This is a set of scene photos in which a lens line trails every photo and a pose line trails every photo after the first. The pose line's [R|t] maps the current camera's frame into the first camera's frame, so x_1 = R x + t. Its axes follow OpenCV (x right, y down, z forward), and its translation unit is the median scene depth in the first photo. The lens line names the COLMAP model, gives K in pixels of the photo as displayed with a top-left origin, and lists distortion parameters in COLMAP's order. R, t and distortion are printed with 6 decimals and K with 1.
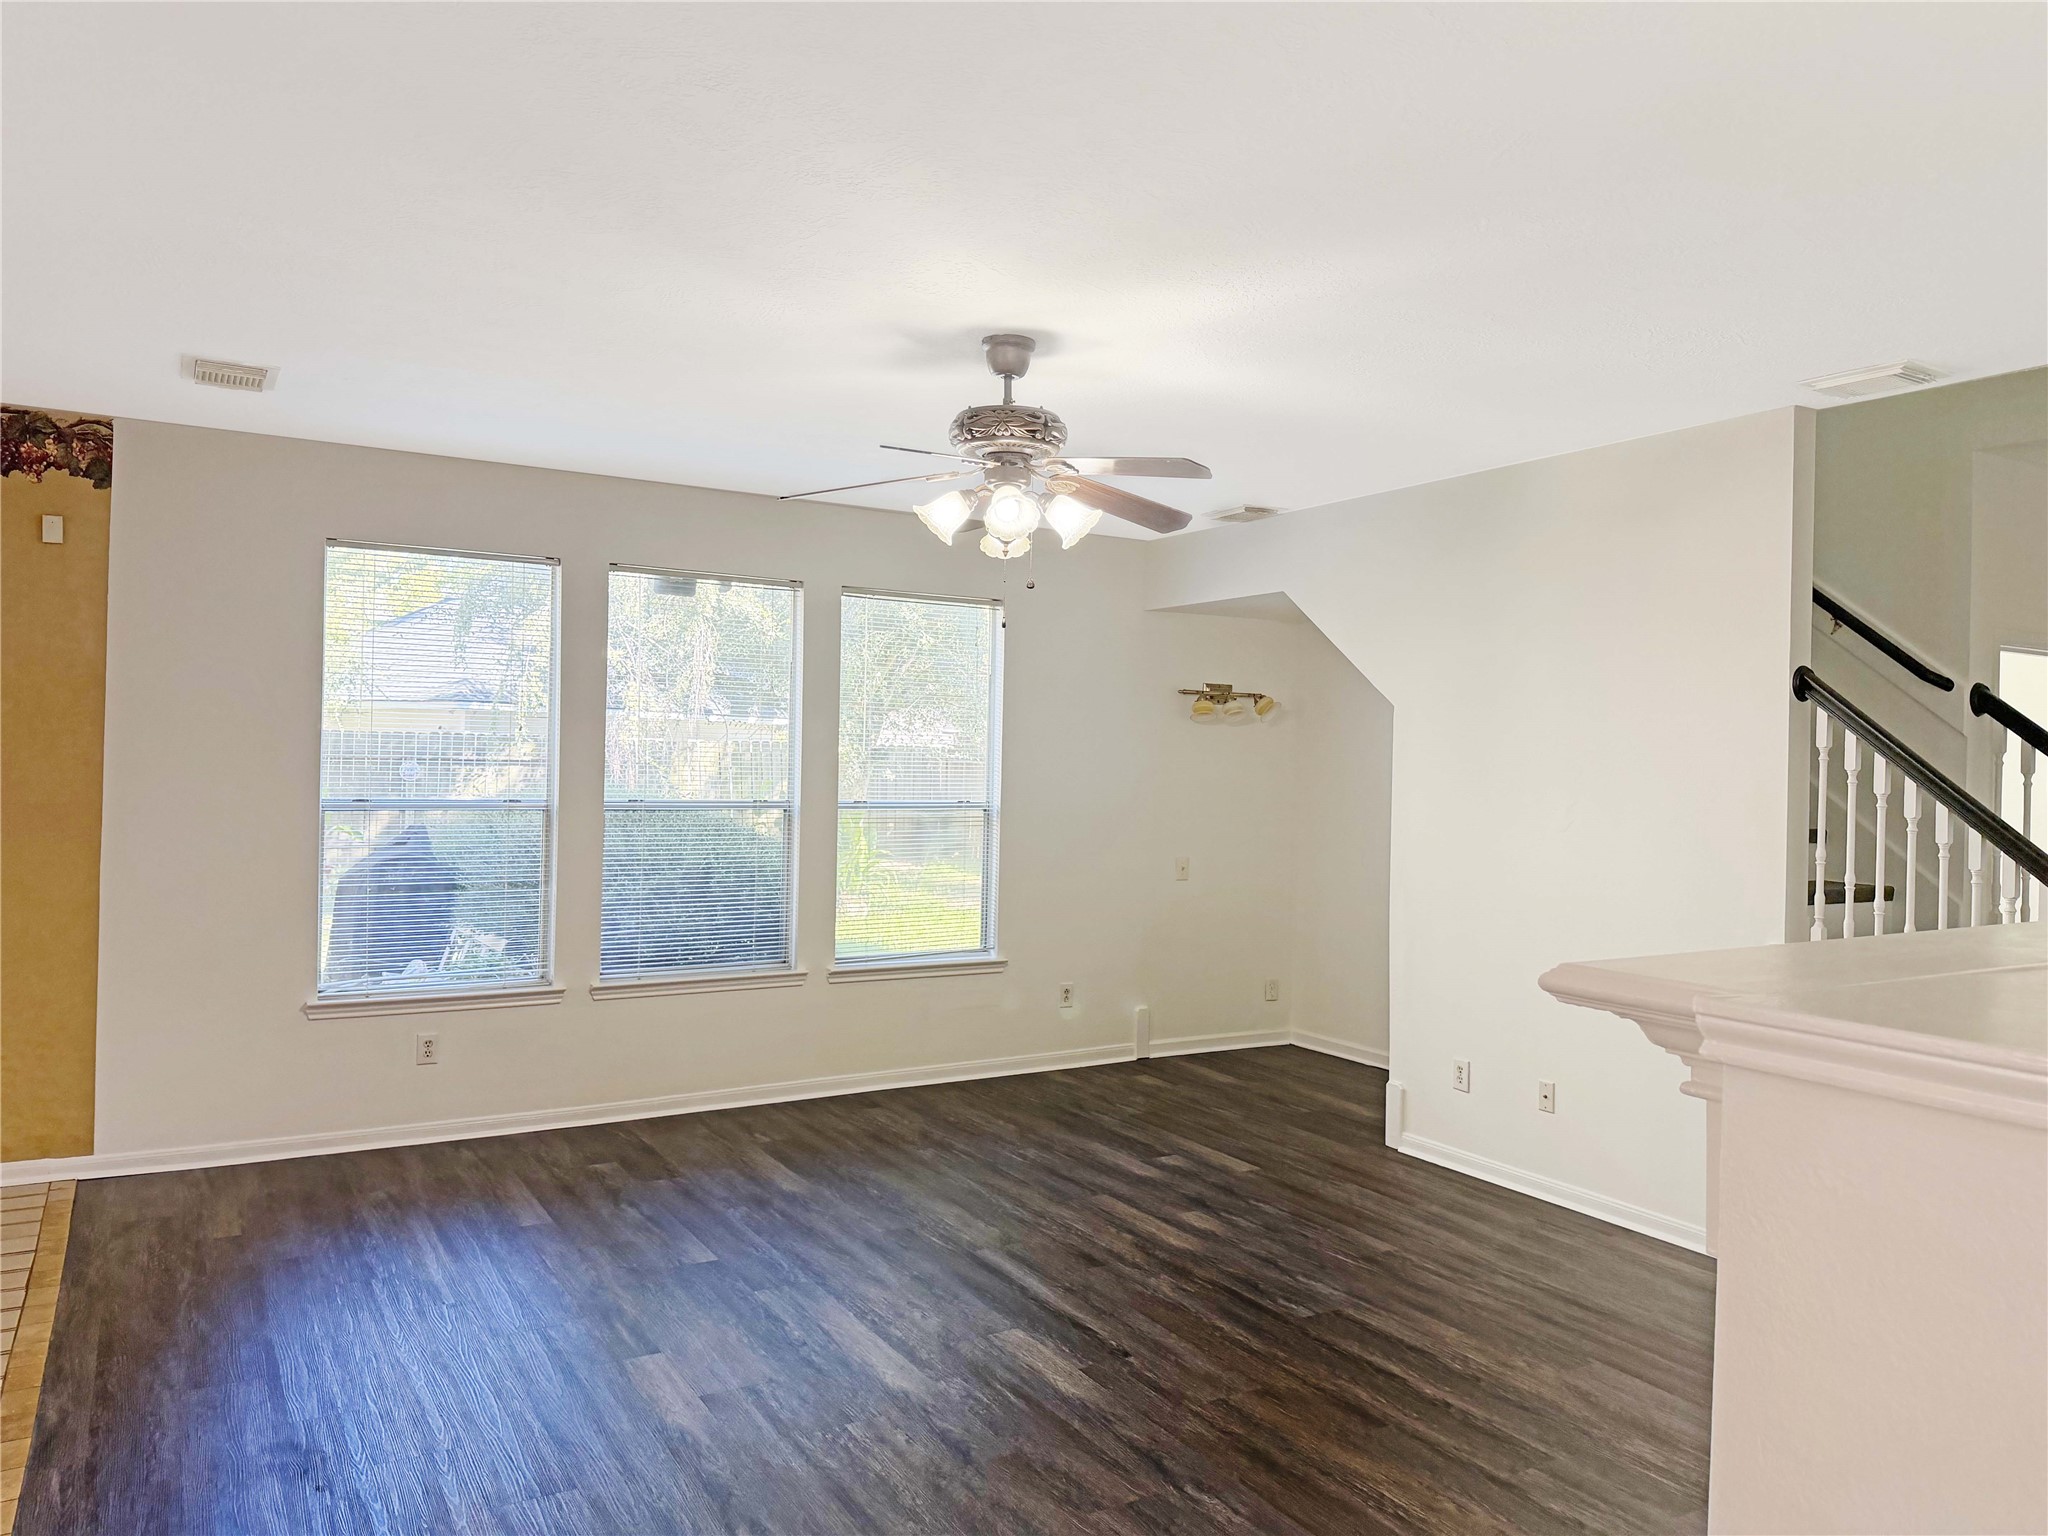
lens RADIAL K [[1432.0, 0, 1018.8], [0, 1432.0, 756.3], [0, 0, 1]] dist [0.106147, -0.205927]
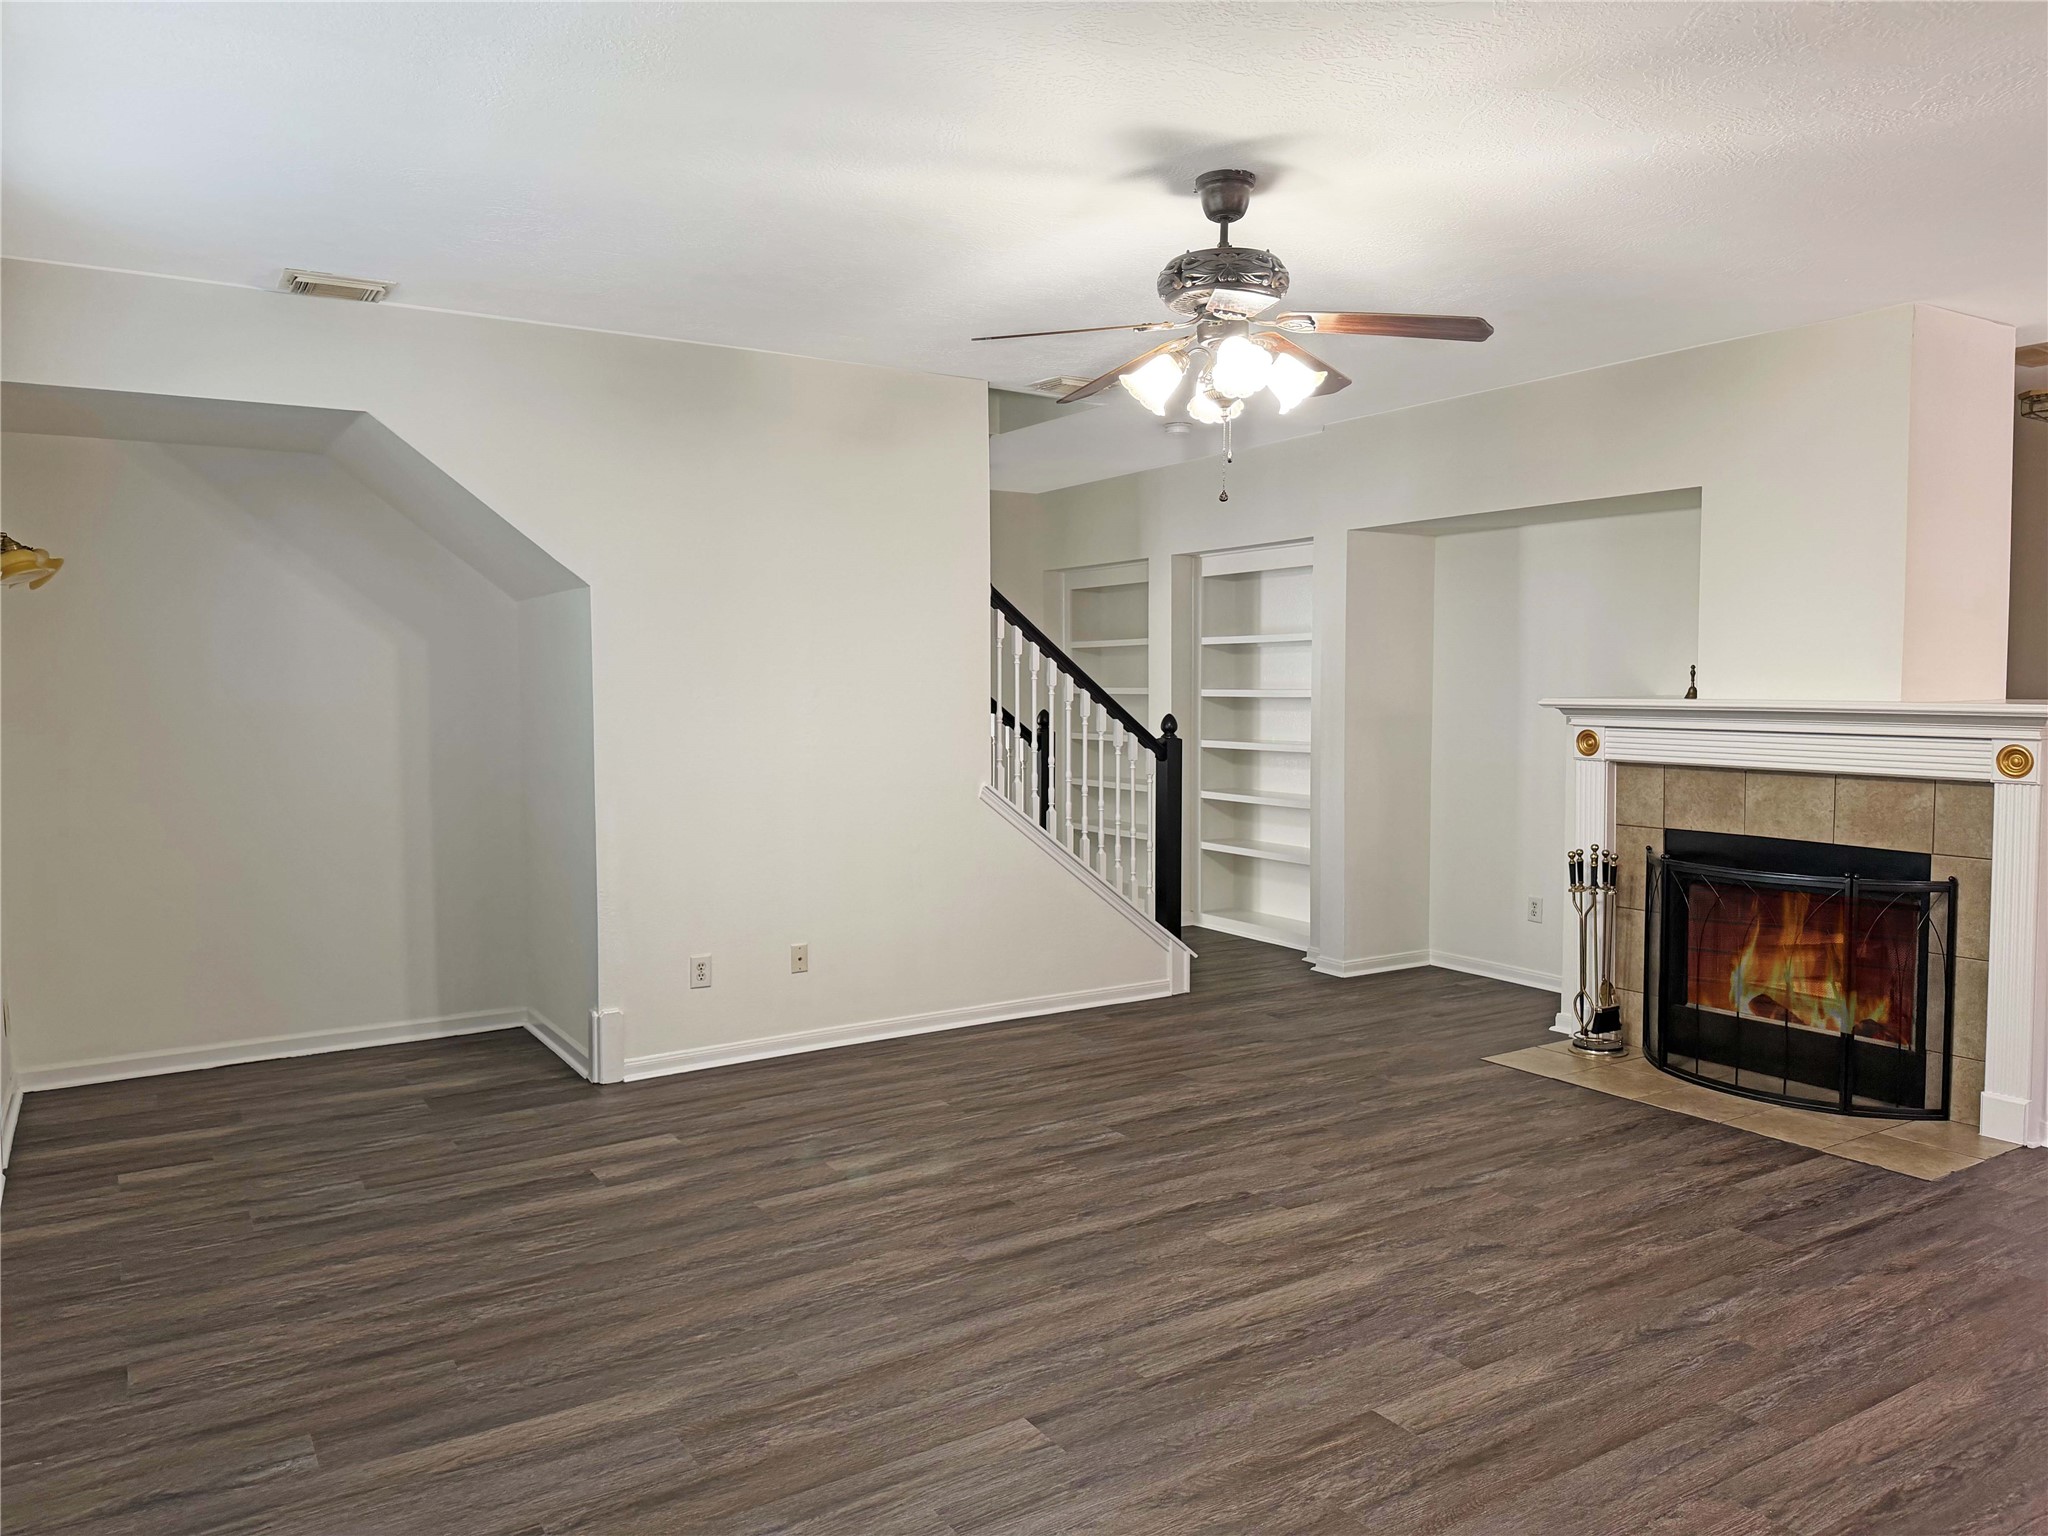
lens RADIAL K [[1432.0, 0, 1018.8], [0, 1432.0, 756.3], [0, 0, 1]] dist [0.106147, -0.205927]
pose [[-0.019935, -0.080496, 0.996556, -0.847749], [0.009891, 0.996689, 0.080704, -0.003631], [-0.999752, 0.011466, -0.019073, 1.026929]]
